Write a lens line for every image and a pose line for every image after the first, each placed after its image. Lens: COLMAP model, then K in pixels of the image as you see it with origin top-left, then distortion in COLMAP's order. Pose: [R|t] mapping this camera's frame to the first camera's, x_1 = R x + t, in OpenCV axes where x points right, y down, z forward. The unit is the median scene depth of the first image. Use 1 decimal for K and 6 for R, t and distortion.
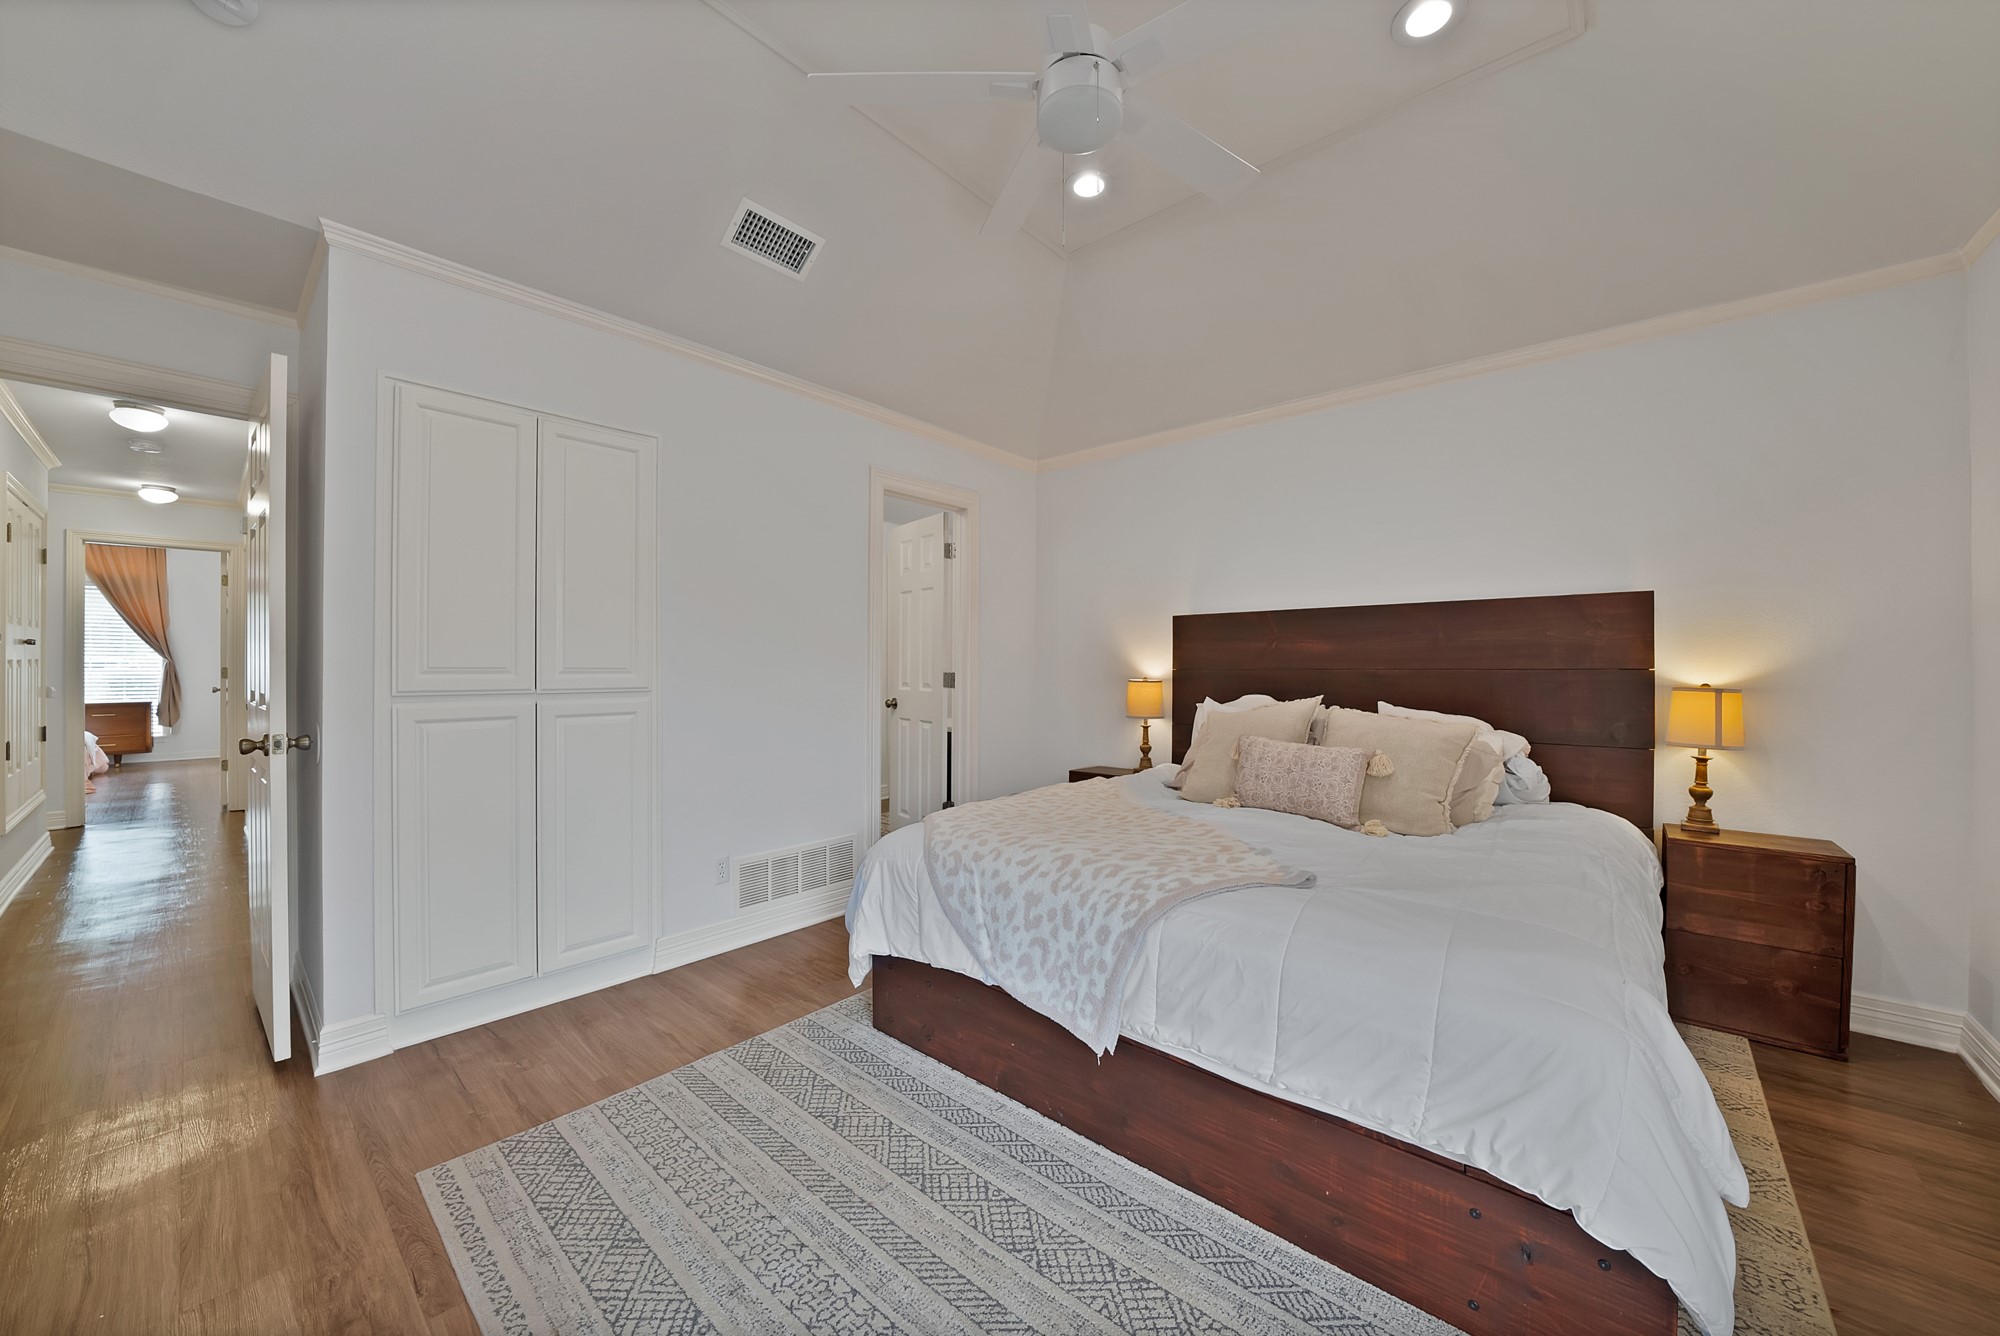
lens RADIAL K [[720.5, 0, 997.3], [0, 720.5, 674.1], [0, 0, 1]] dist [-0.022870, 0.000221]
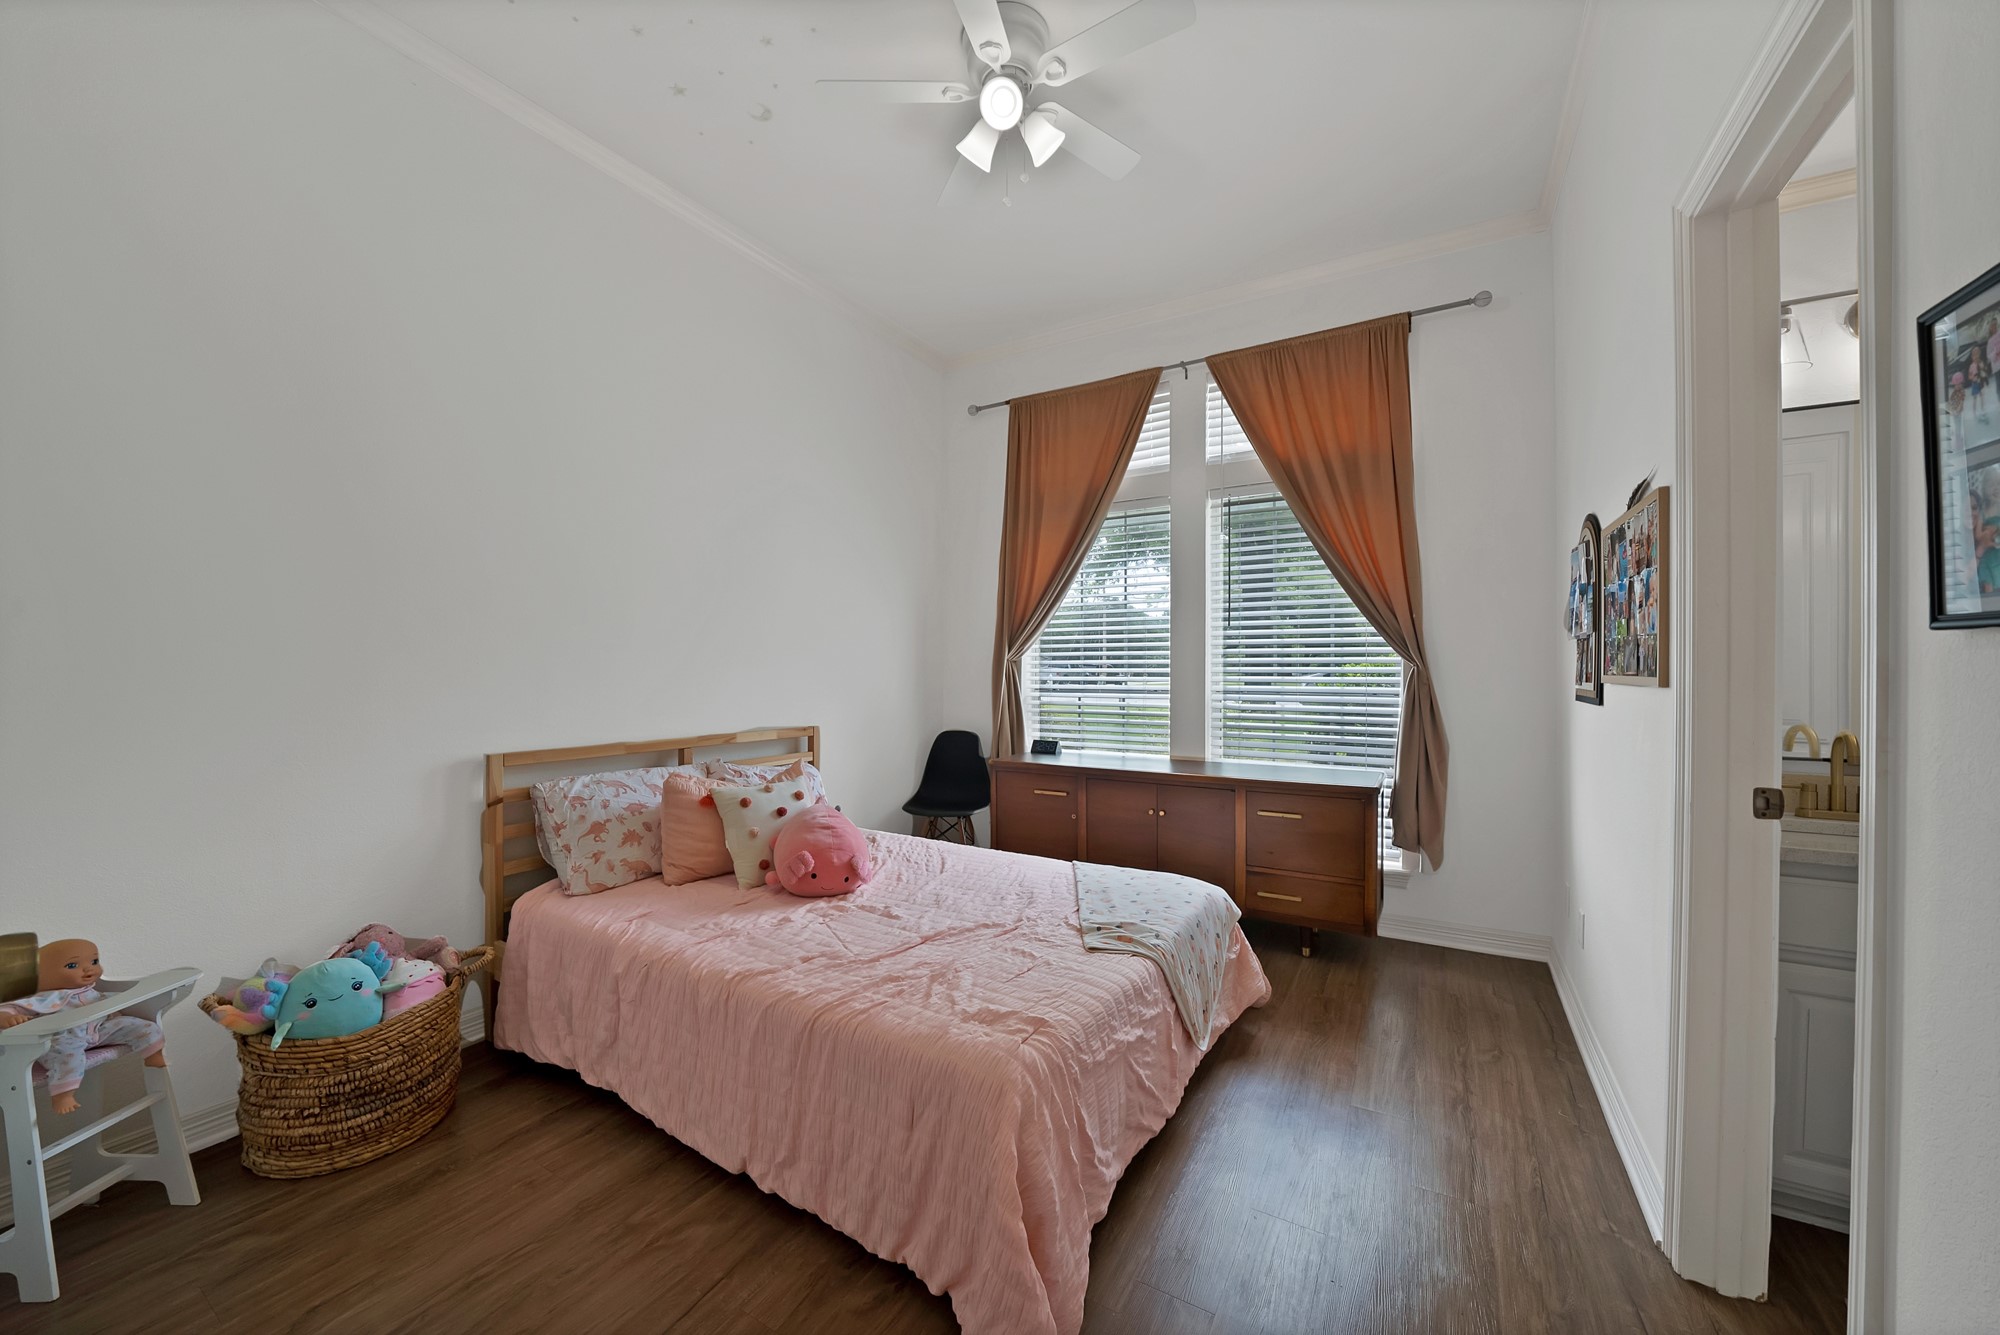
lens RADIAL K [[720.5, 0, 997.3], [0, 720.5, 673.6], [0, 0, 1]] dist [-0.022870, 0.000221]
pose [[0.171572, 0.002872, -0.985167, -0.870908], [-0.006219, 0.999979, 0.001832, -0.017242], [0.985152, 0.005812, 0.171586, 0.730874]]
